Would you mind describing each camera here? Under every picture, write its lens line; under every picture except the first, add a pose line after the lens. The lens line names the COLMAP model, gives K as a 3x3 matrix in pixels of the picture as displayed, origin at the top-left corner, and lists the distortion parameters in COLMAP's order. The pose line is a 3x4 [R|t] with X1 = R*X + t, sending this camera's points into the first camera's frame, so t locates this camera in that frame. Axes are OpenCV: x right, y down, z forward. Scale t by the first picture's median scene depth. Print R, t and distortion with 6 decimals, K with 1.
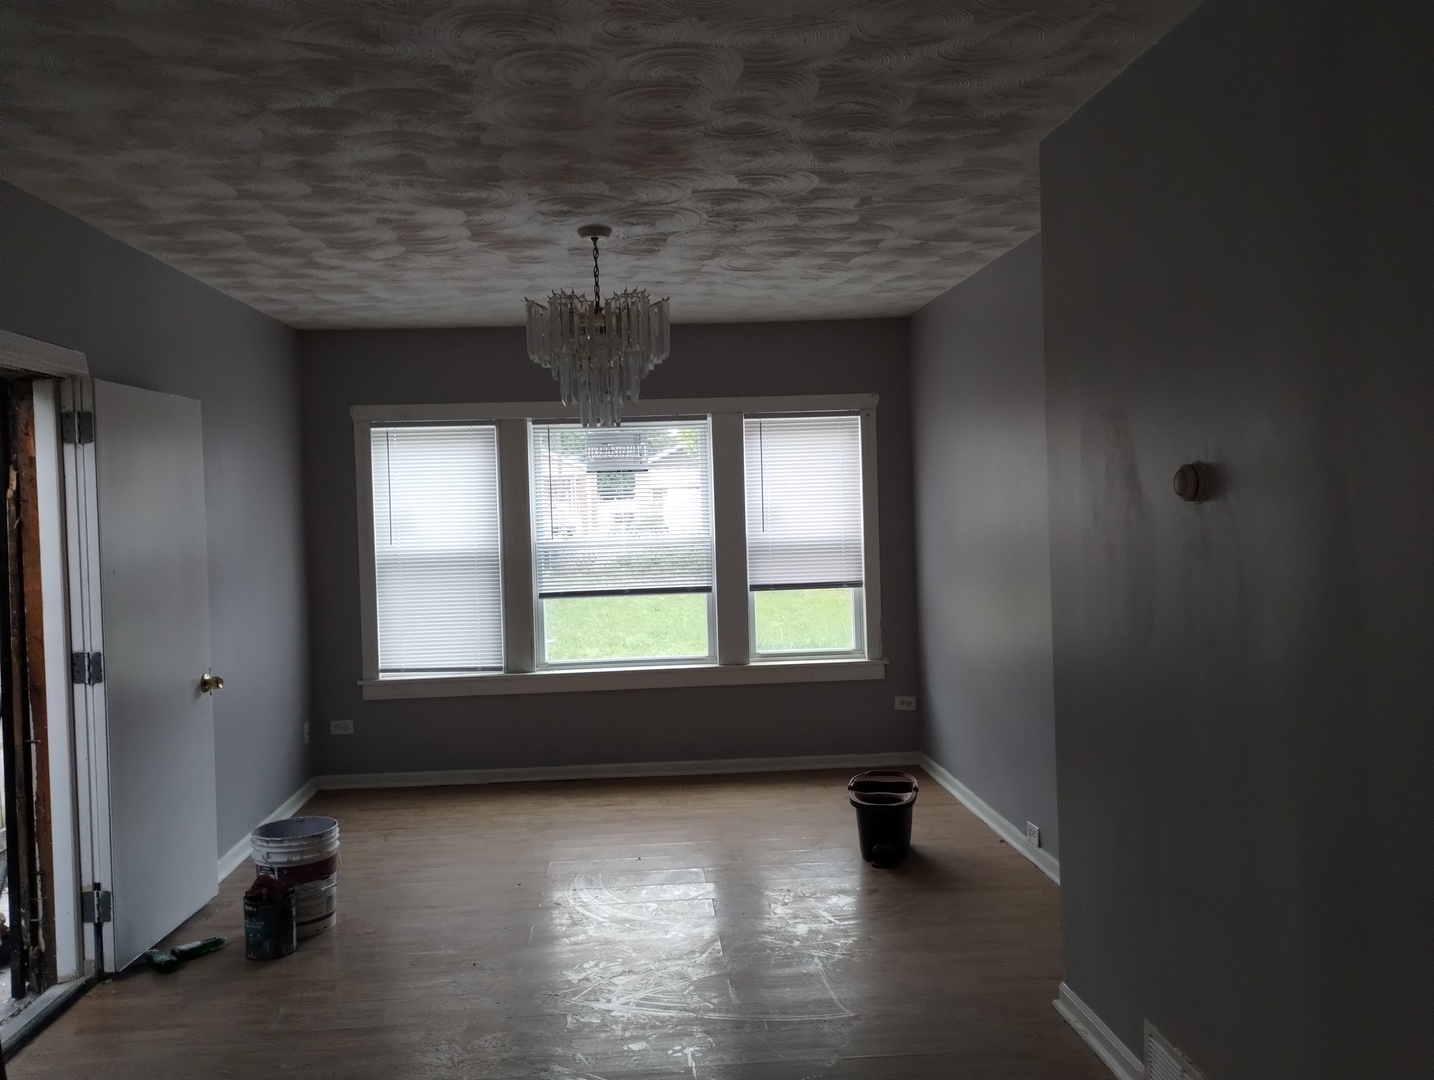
lens RADIAL K [[1195.2, 0, 717.0], [0, 1195.2, 540.0], [0, 0, 1]] dist [0.023170, -0.013239]
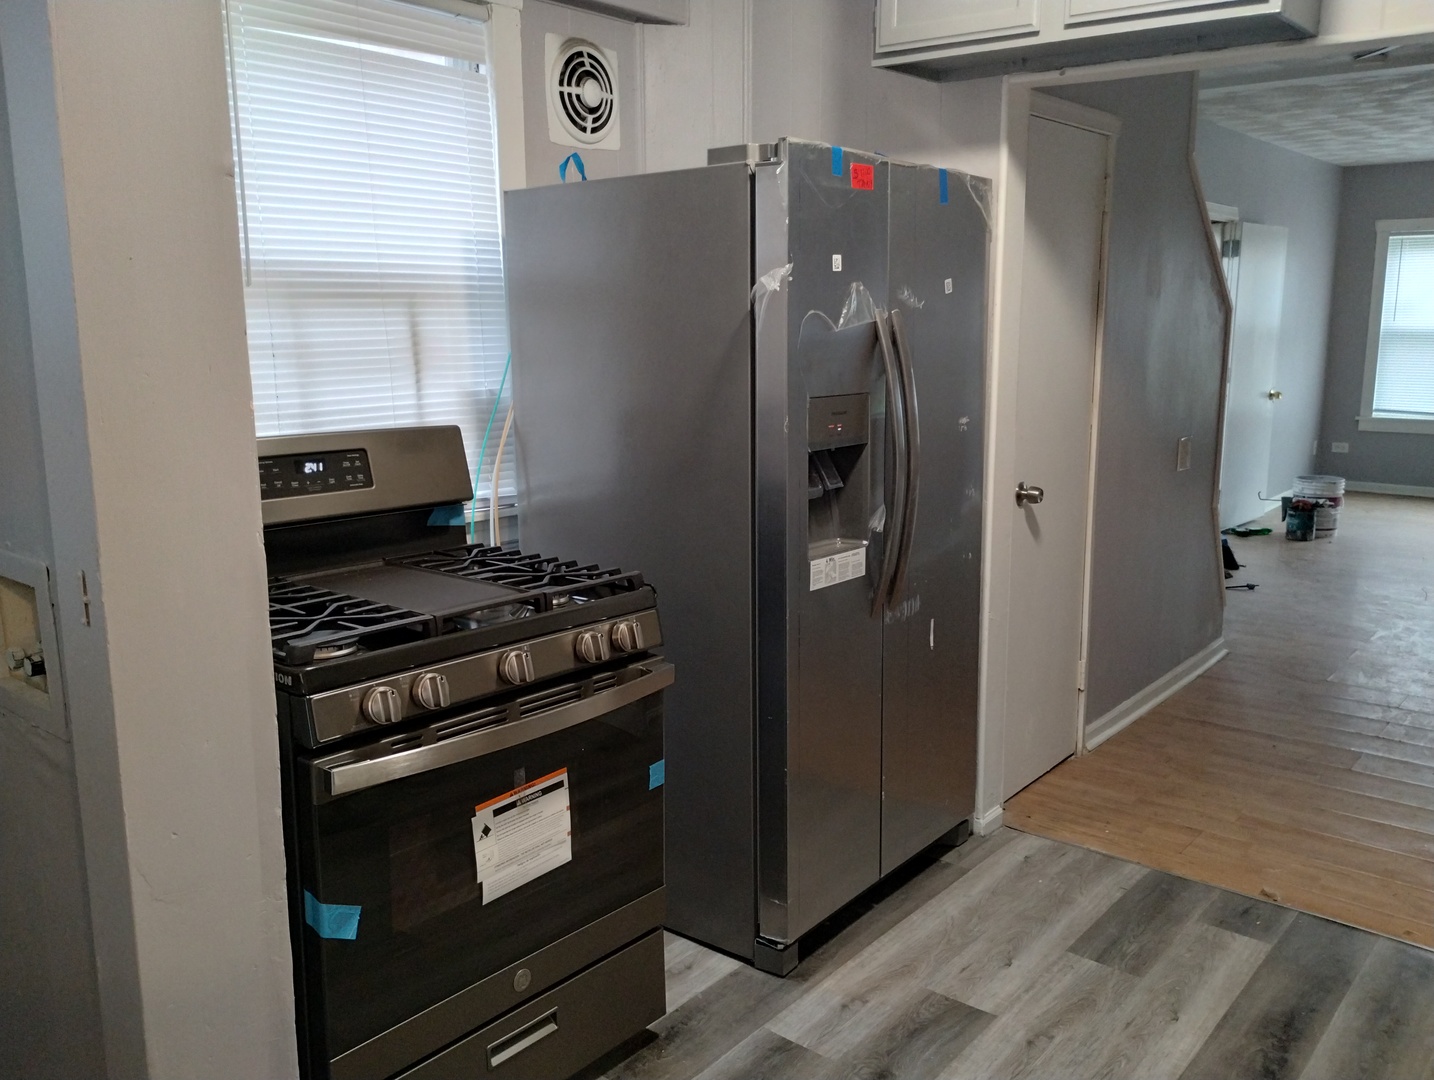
lens RADIAL K [[1195.2, 0, 717.0], [0, 1195.2, 540.0], [0, 0, 1]] dist [0.023170, -0.013239]
pose [[0.727024, 0.147114, -0.670667, 0.189149], [-0.031411, 0.982880, 0.181549, 0.034544], [0.685893, -0.110924, 0.719198, -0.827574]]
